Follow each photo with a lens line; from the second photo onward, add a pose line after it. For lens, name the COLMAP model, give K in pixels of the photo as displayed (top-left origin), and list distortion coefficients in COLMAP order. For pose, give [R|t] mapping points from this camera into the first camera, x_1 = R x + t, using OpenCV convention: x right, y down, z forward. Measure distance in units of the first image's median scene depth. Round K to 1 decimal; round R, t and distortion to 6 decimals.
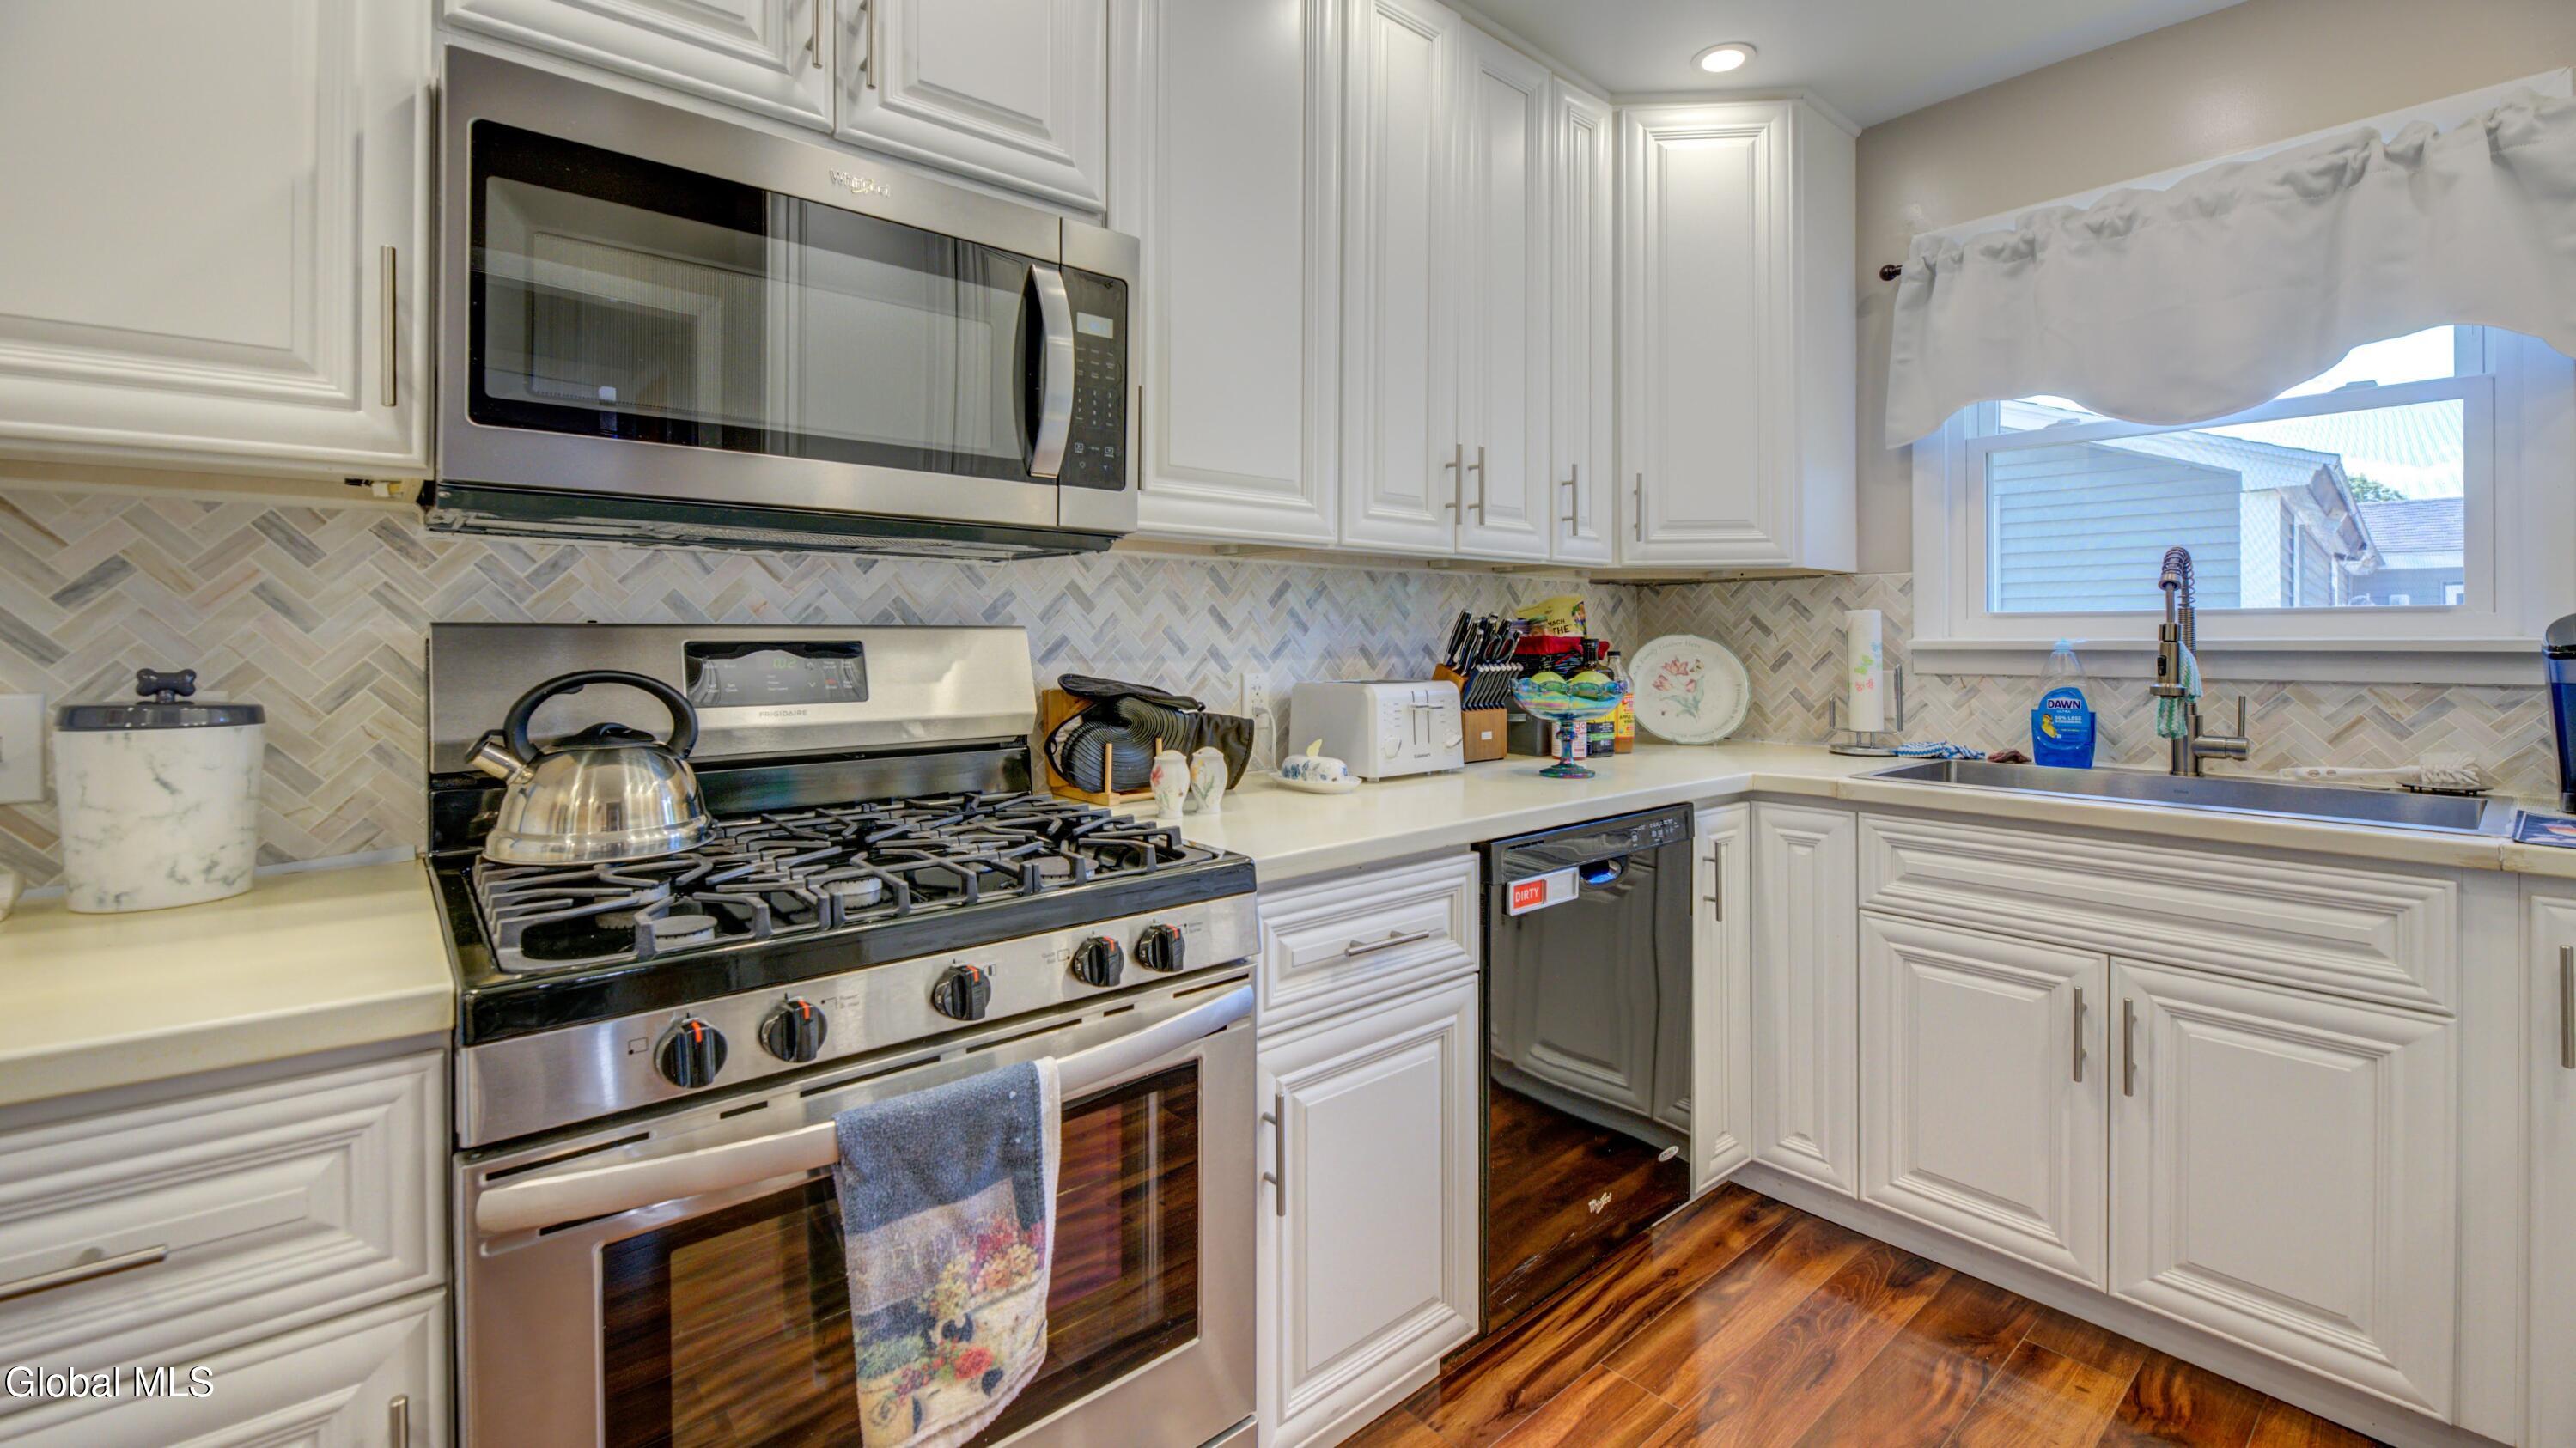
lens RADIAL K [[1047.4, 0, 1307.5], [0, 1047.4, 634.0], [0, 0, 1]] dist [-0.001674, -0.000173]
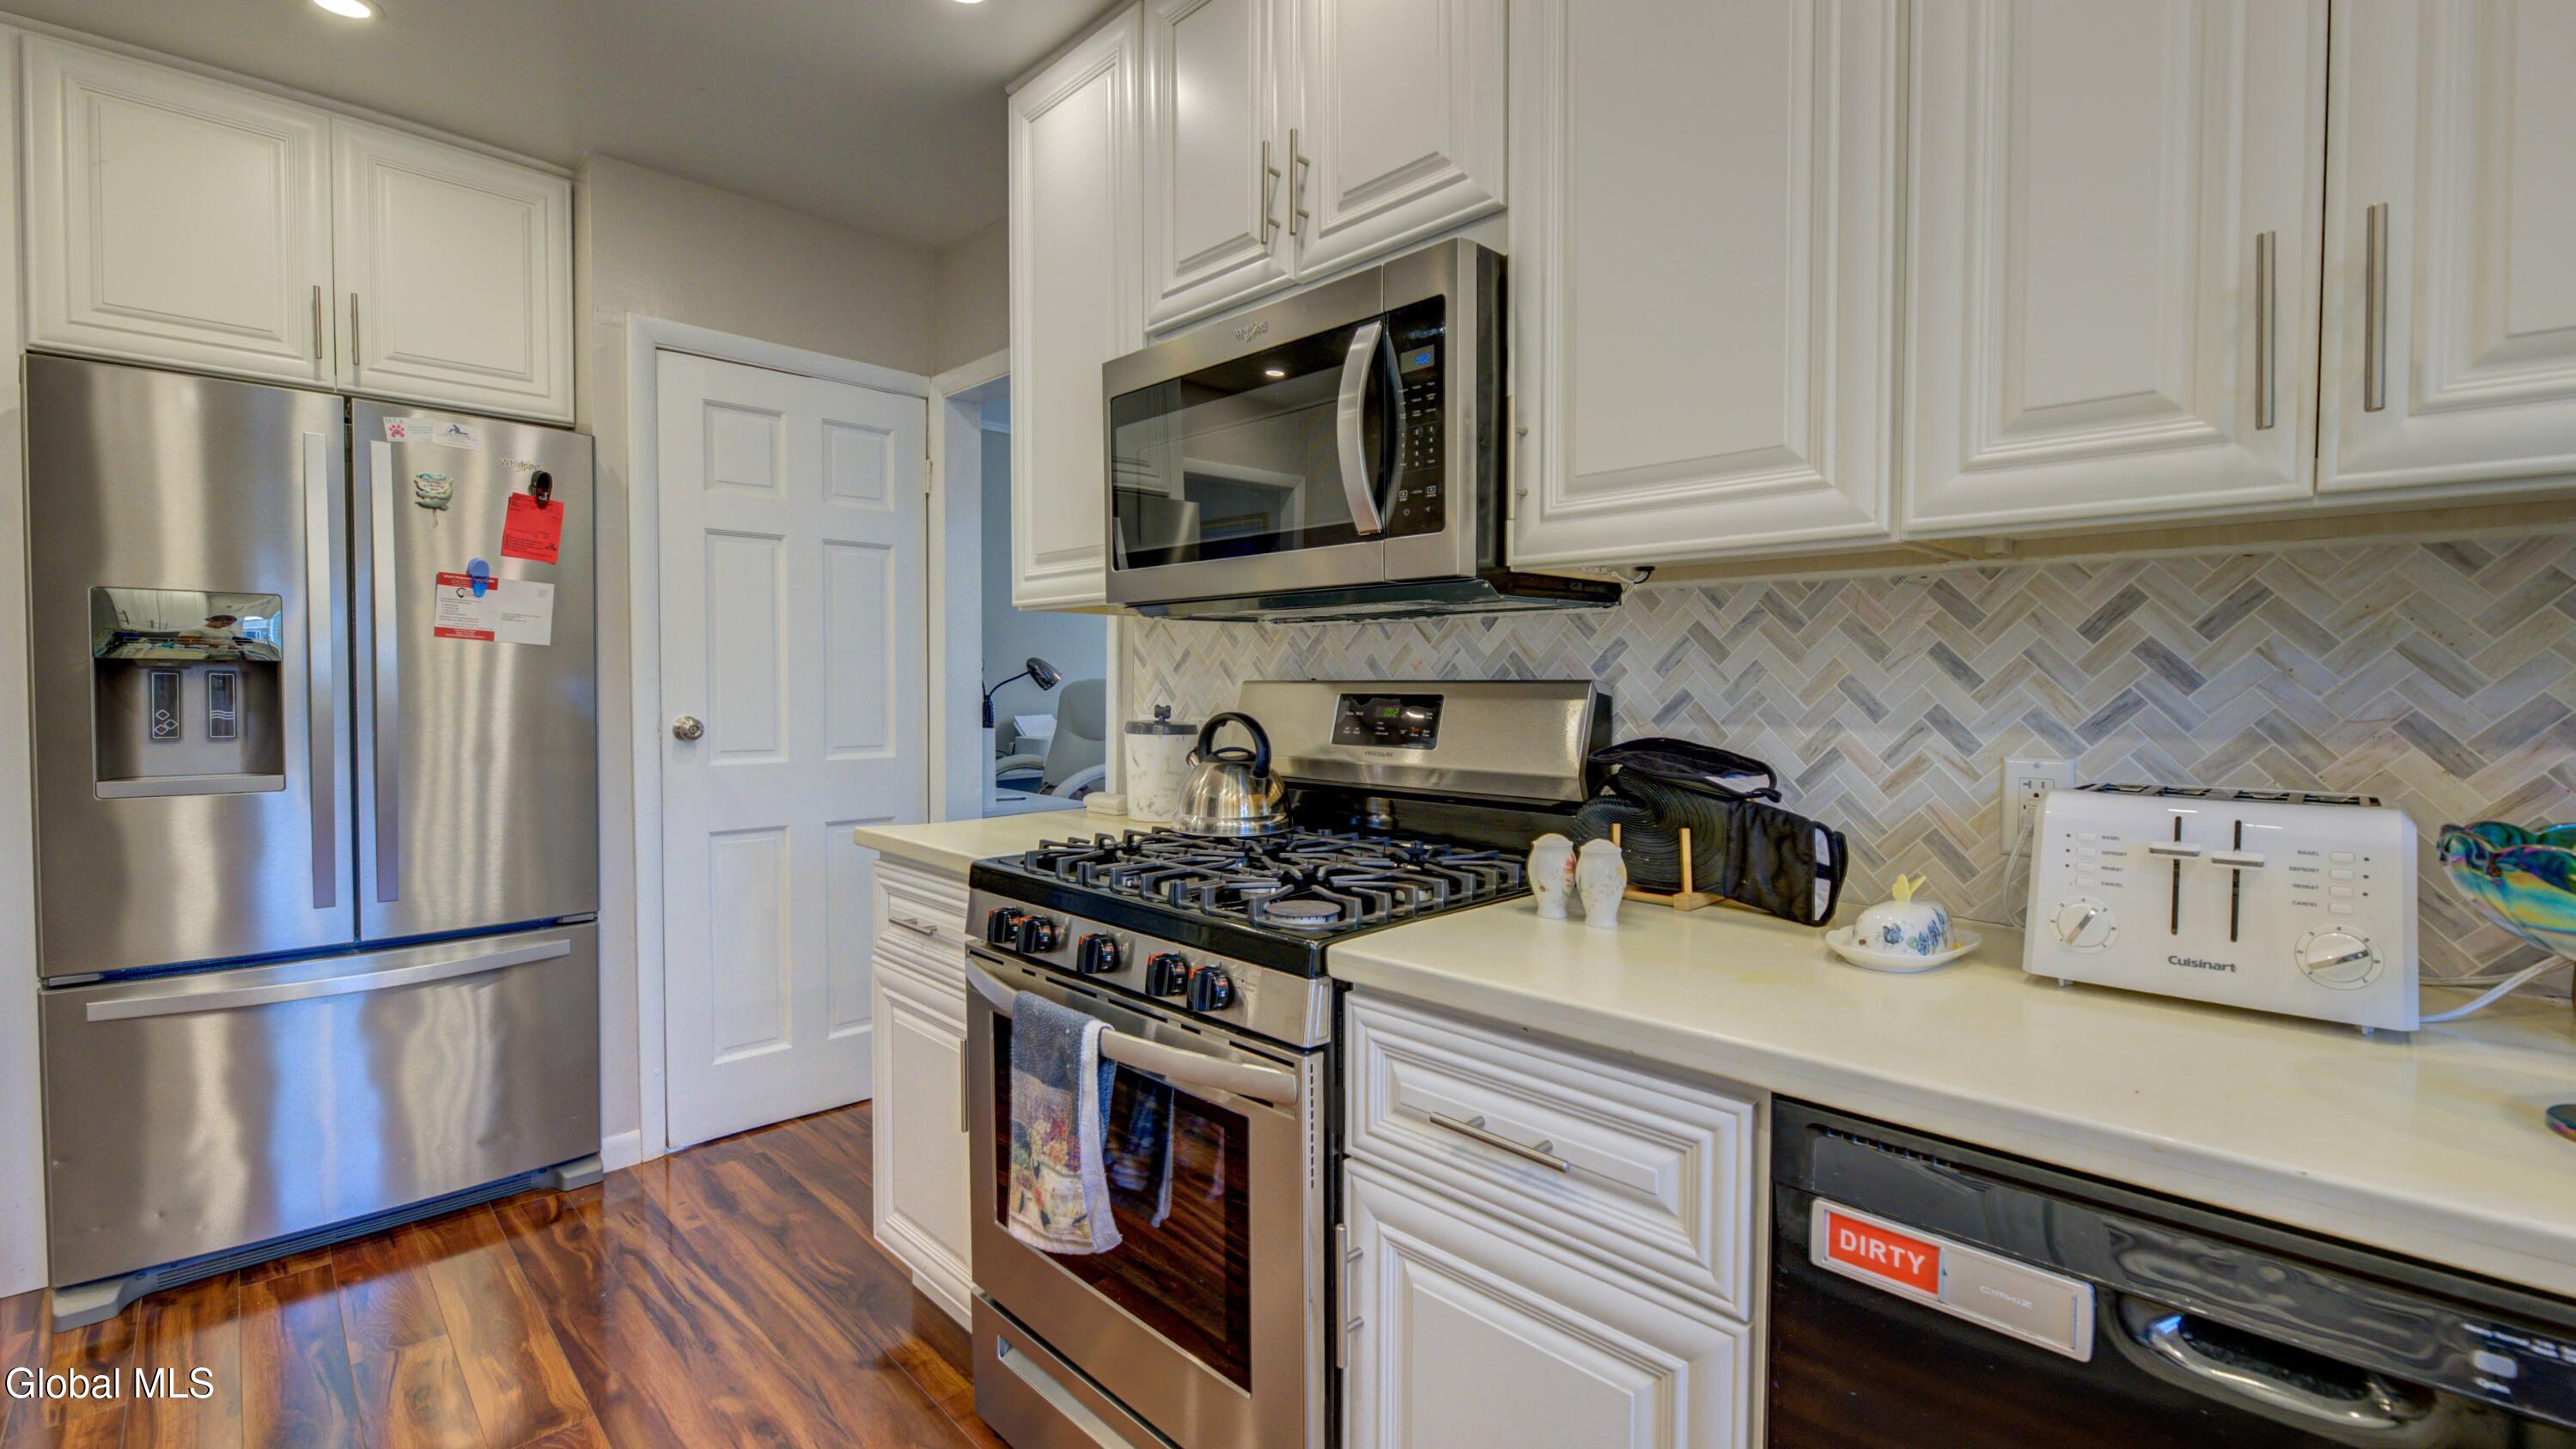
lens RADIAL K [[1153.0, 0, 1289.0], [0, 1153.0, 717.8], [0, 0, 1]] dist [-0.005756, -0.000533]
pose [[0.043609, 0.029958, -0.998599, 0.674170], [0.001187, 0.999548, 0.030039, -0.004827], [0.999048, -0.002495, 0.043553, 0.684196]]
